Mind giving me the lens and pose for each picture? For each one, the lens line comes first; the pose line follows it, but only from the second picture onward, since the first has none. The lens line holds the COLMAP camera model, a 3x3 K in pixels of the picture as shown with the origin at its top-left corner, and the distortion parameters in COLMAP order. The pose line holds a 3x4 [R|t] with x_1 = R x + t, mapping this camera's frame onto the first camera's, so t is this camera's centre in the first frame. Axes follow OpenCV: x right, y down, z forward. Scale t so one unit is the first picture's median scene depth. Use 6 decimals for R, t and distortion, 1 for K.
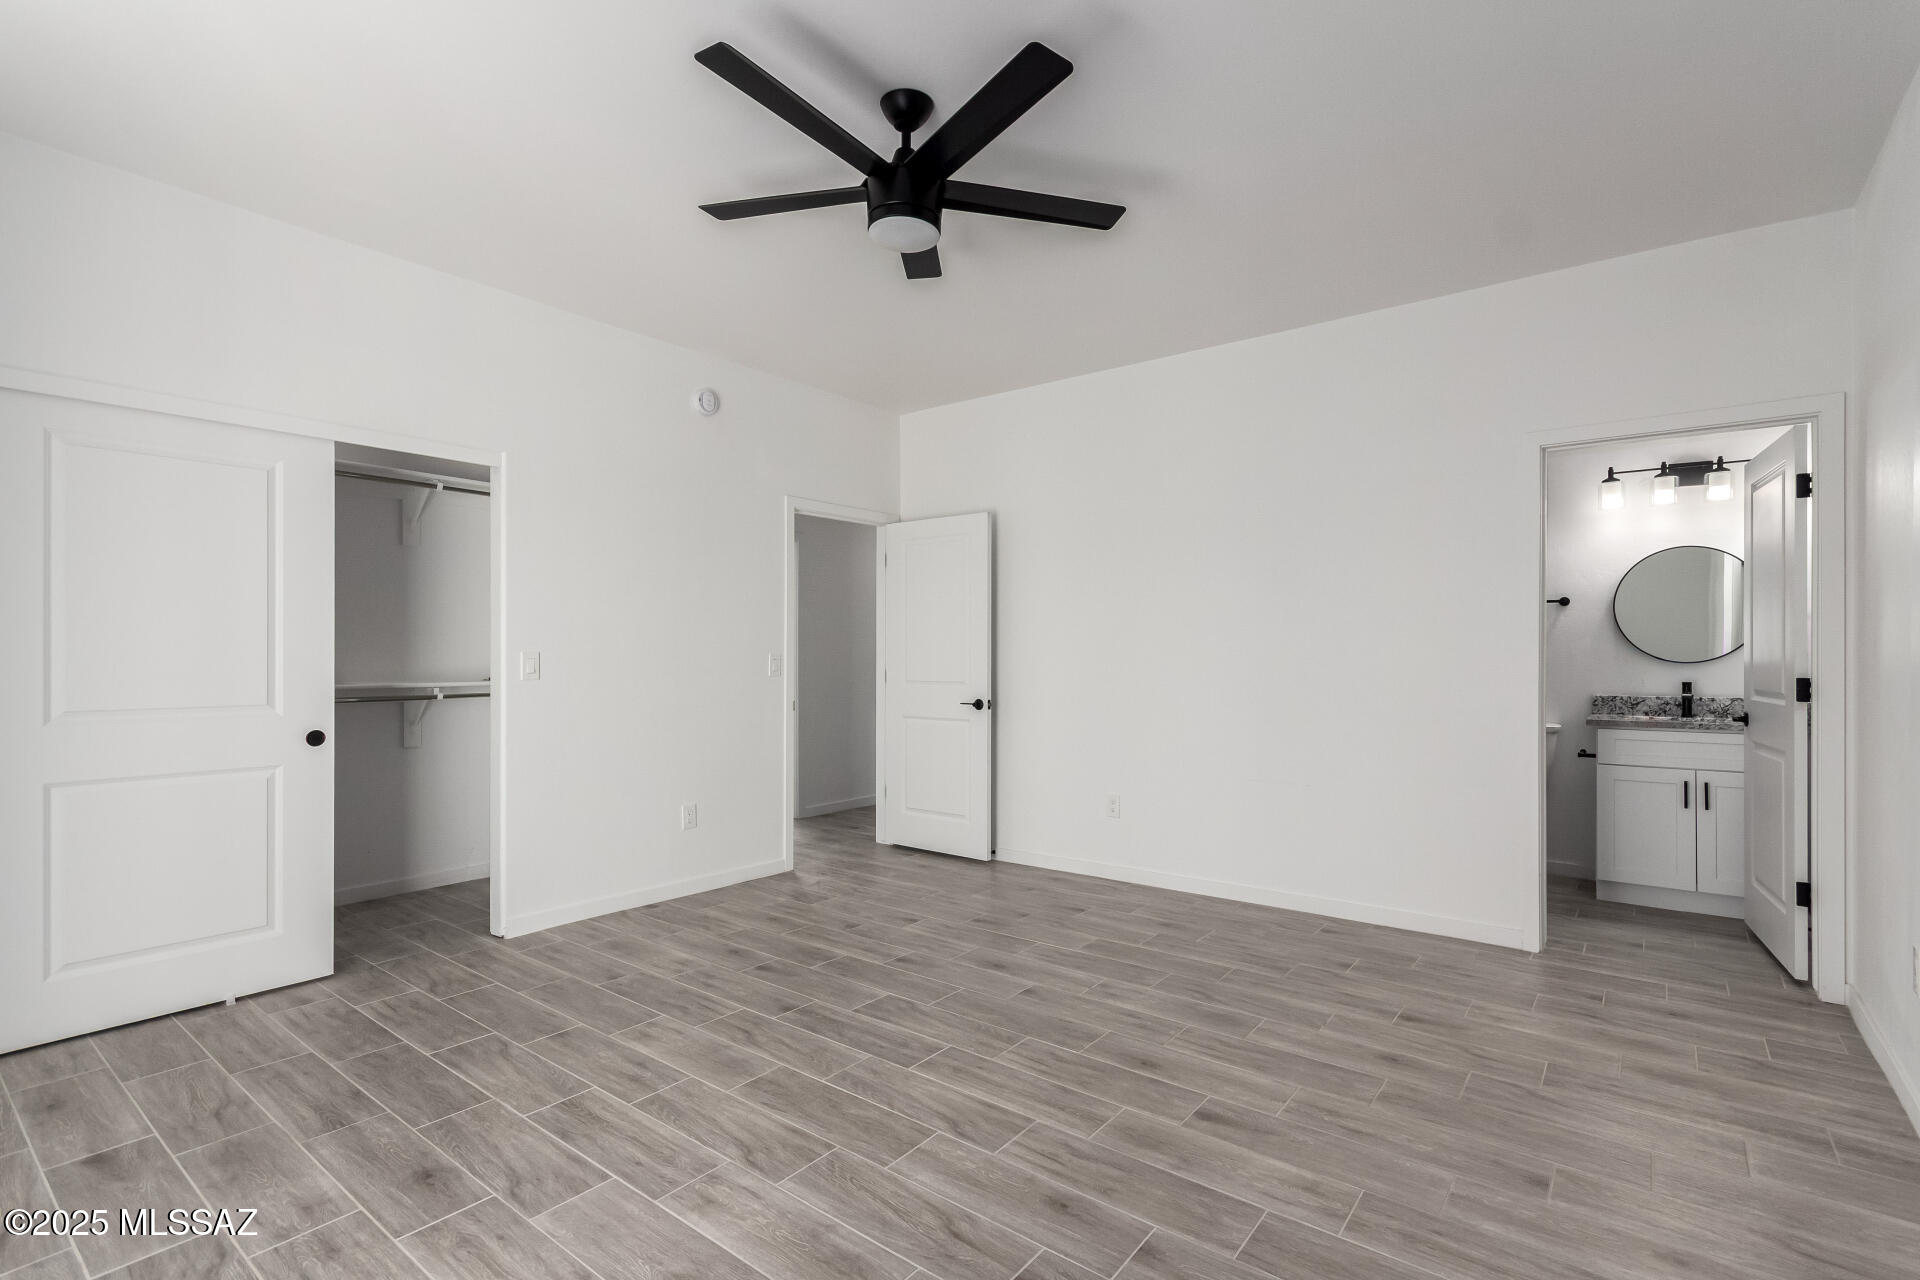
lens RADIAL K [[889.4, 0, 954.5], [0, 889.4, 650.1], [0, 0, 1]] dist [0.001690, 0.001180]
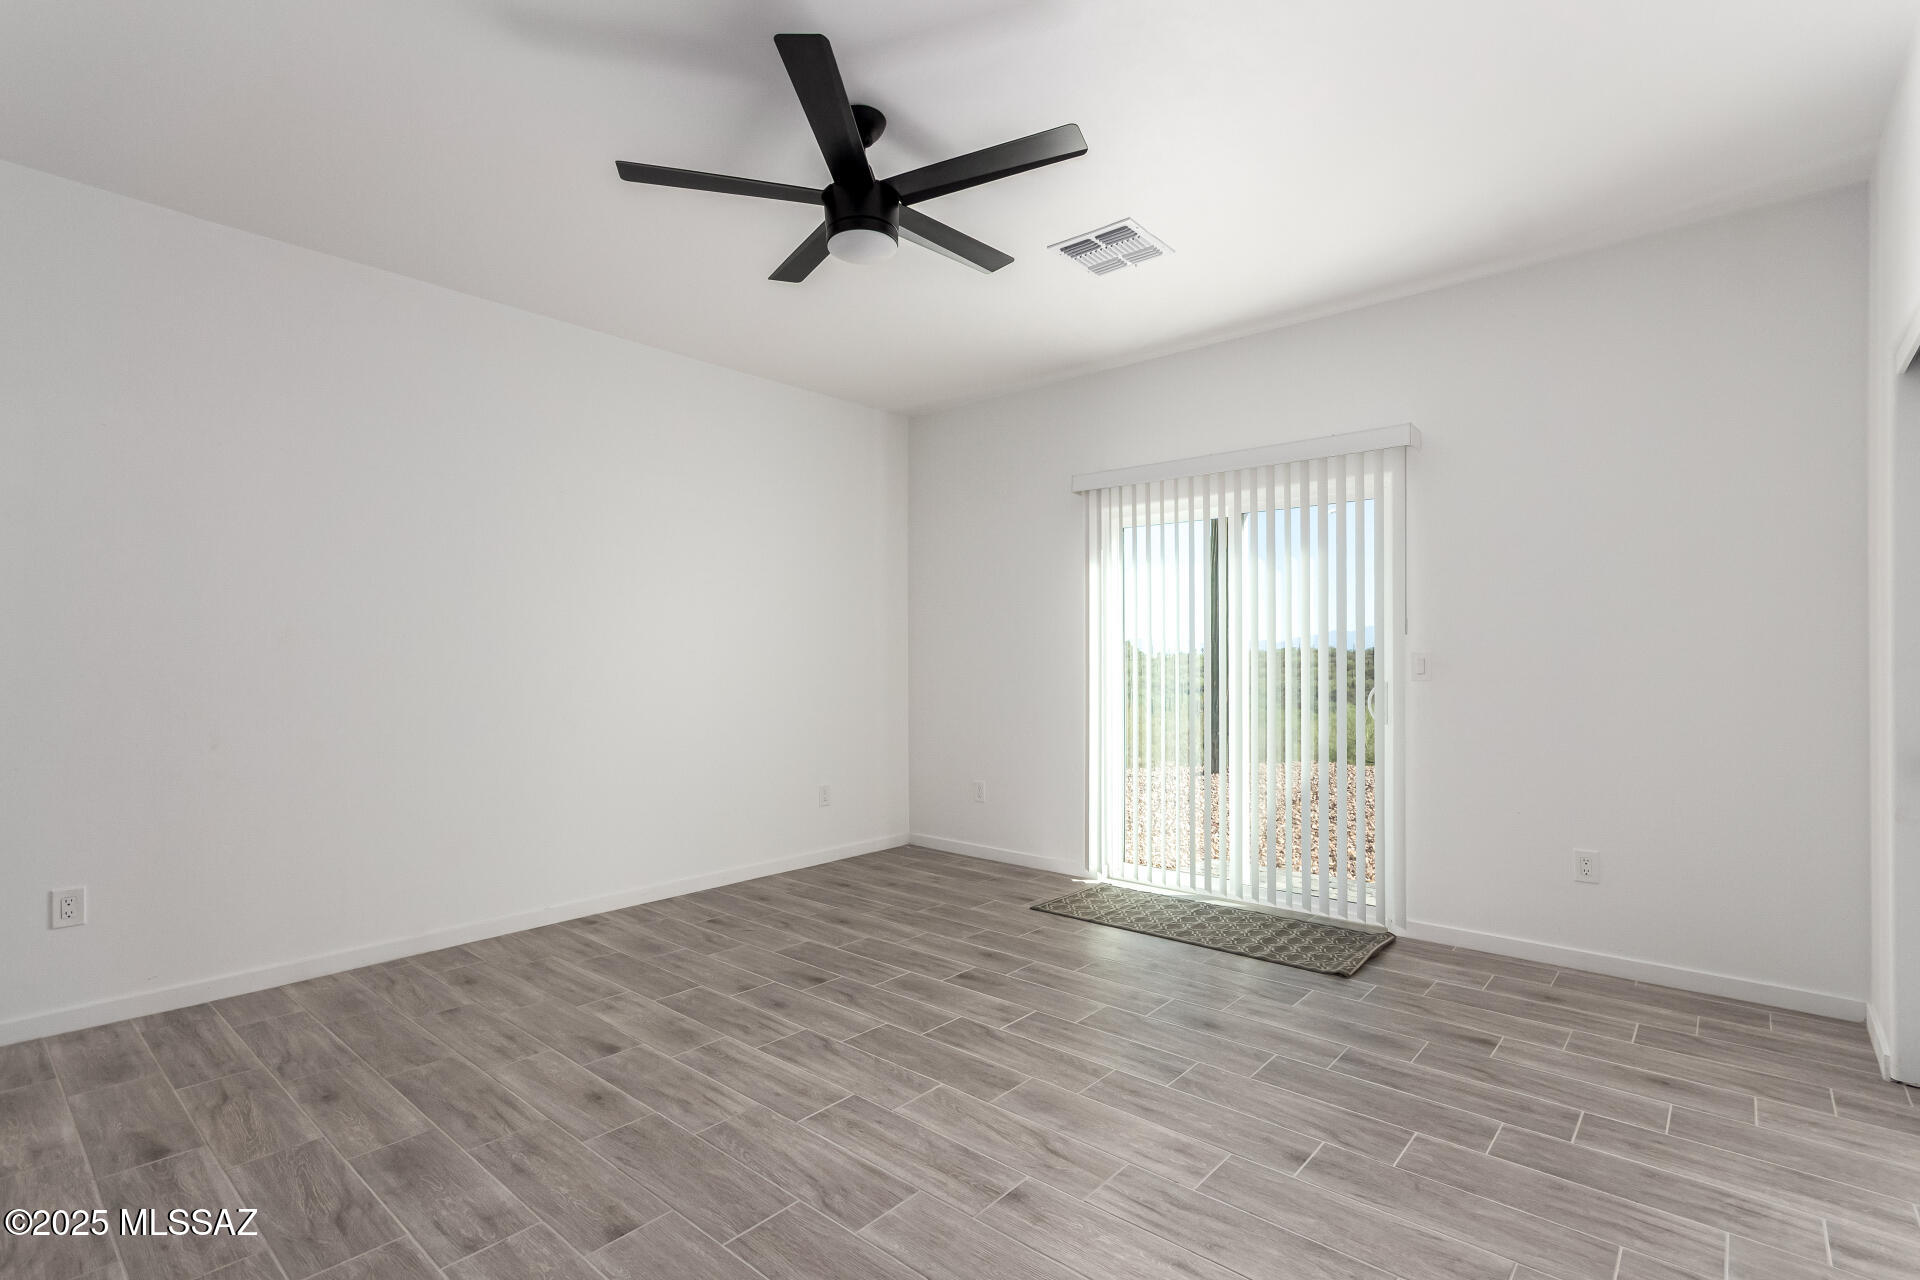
lens RADIAL K [[889.4, 0, 956.0], [0, 889.4, 659.5], [0, 0, 1]] dist [0.001690, 0.001180]
pose [[-0.998394, 0.000213, 0.056646, -0.228644], [-0.000272, 0.999963, -0.008546, 0.018141], [-0.056646, -0.008547, -0.998358, 2.072203]]
